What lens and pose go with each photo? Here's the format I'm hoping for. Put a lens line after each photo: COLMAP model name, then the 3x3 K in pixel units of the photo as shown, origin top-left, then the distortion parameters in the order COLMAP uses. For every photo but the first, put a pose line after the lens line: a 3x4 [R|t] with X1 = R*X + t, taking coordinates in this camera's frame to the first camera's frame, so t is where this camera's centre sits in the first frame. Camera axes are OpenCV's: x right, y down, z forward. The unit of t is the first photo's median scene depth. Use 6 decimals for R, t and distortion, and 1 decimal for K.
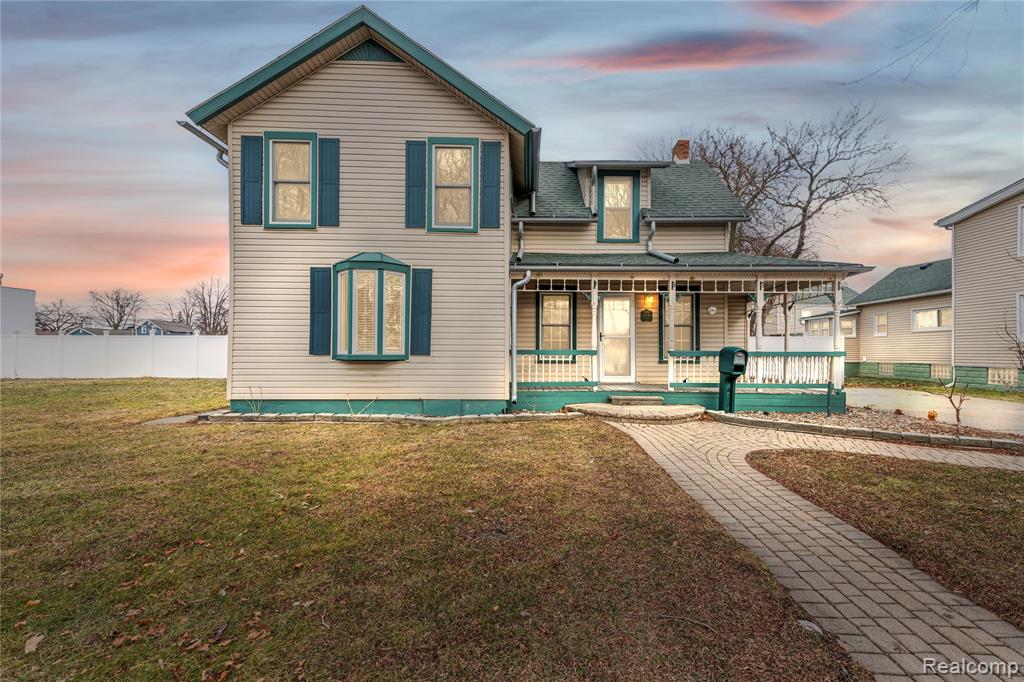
lens RADIAL K [[412.5, 0, 512.0], [0, 412.5, 341.0], [0, 0, 1]] dist [0.001856, -0.000001]
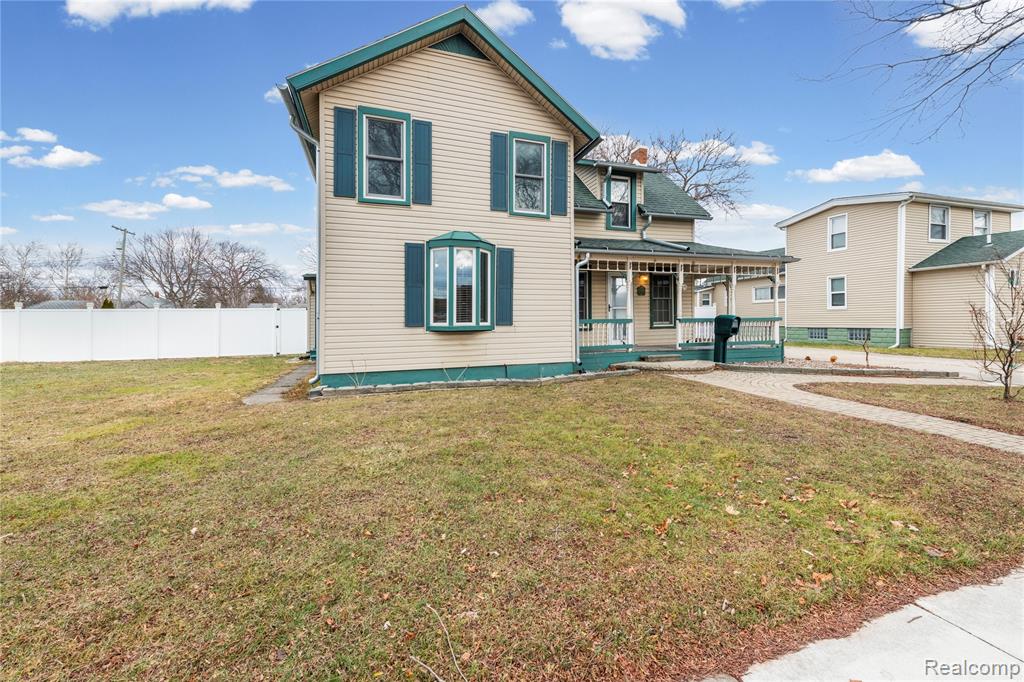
lens RADIAL K [[397.1, 0, 511.3], [0, 397.1, 312.6], [0, 0, 1]] dist [-0.000293, -0.000022]
pose [[0.955430, -0.009765, 0.295056, -0.512696], [0.009466, 0.999952, 0.002444, -0.002686], [-0.295066, 0.000458, 0.955477, -0.031118]]
